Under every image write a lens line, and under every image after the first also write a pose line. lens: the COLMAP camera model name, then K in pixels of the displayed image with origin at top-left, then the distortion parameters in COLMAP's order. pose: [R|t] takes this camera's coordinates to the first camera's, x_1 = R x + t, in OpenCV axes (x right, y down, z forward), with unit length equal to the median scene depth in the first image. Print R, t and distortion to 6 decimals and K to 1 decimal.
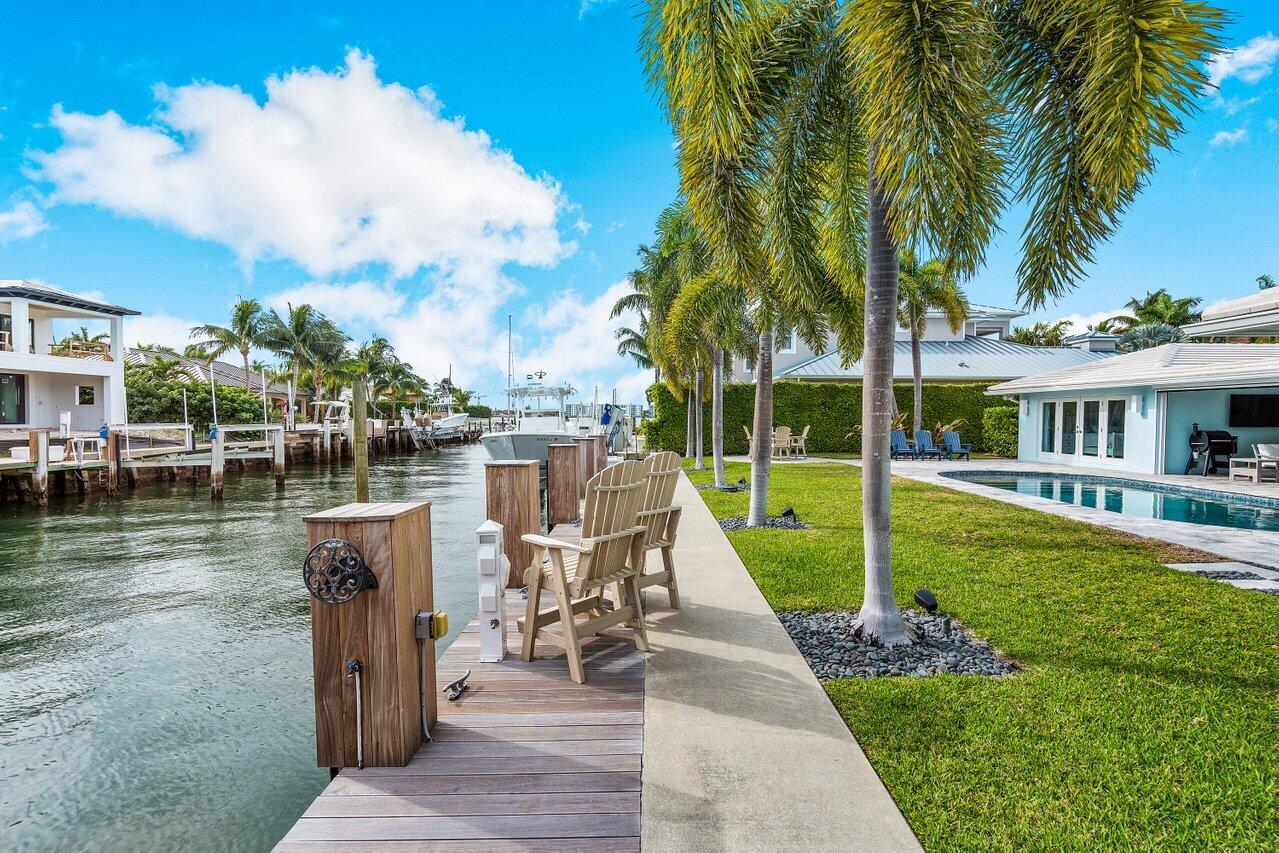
lens RADIAL K [[602.3, 0, 635.9], [0, 602.3, 422.3], [0, 0, 1]] dist [-0.000086, -0.000195]
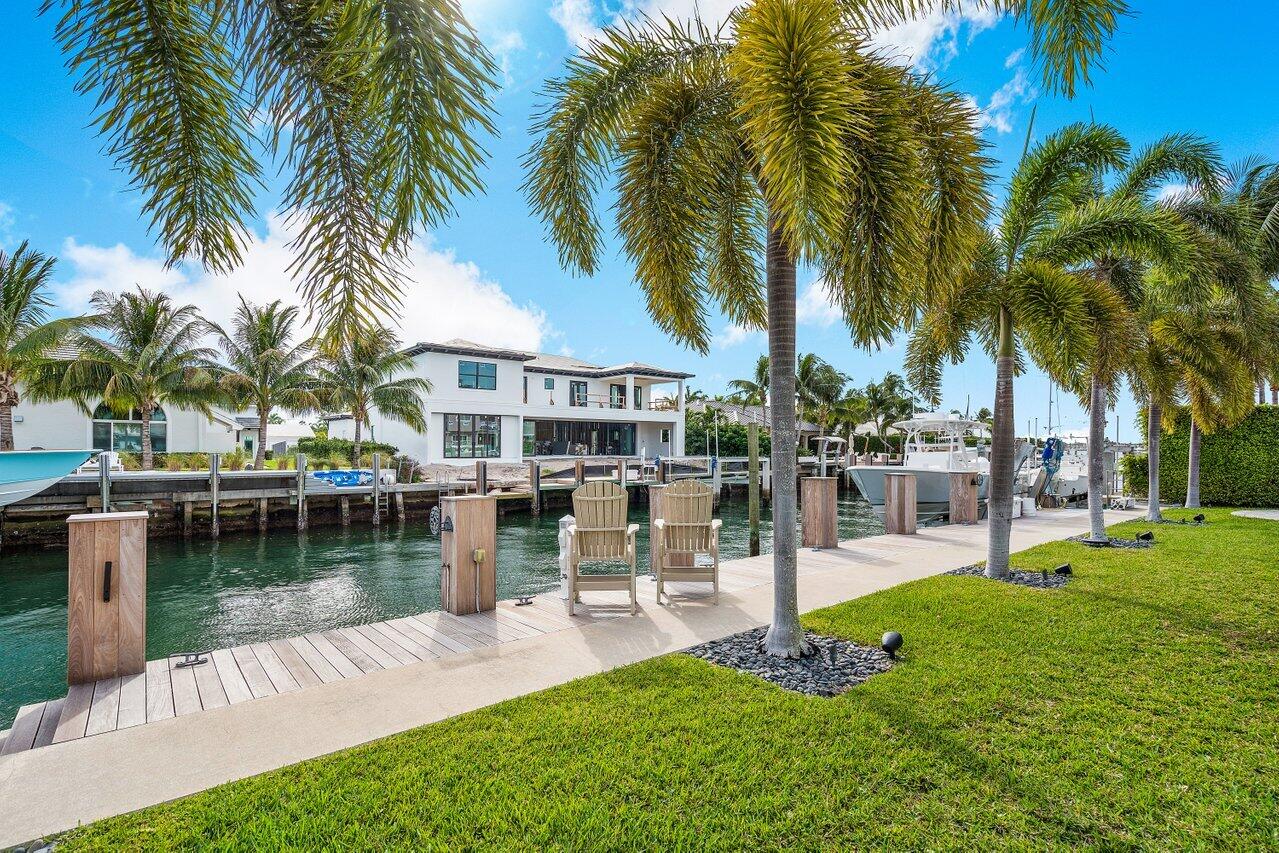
lens RADIAL K [[602.2, 0, 639.5], [0, 602.2, 426.5], [0, 0, 1]] dist [0.029768, -0.000014]
pose [[0.655961, -0.029246, -0.754228, 0.140330], [-0.007629, 0.998941, -0.045371, -0.001100], [0.754757, 0.035516, 0.655043, 0.004132]]
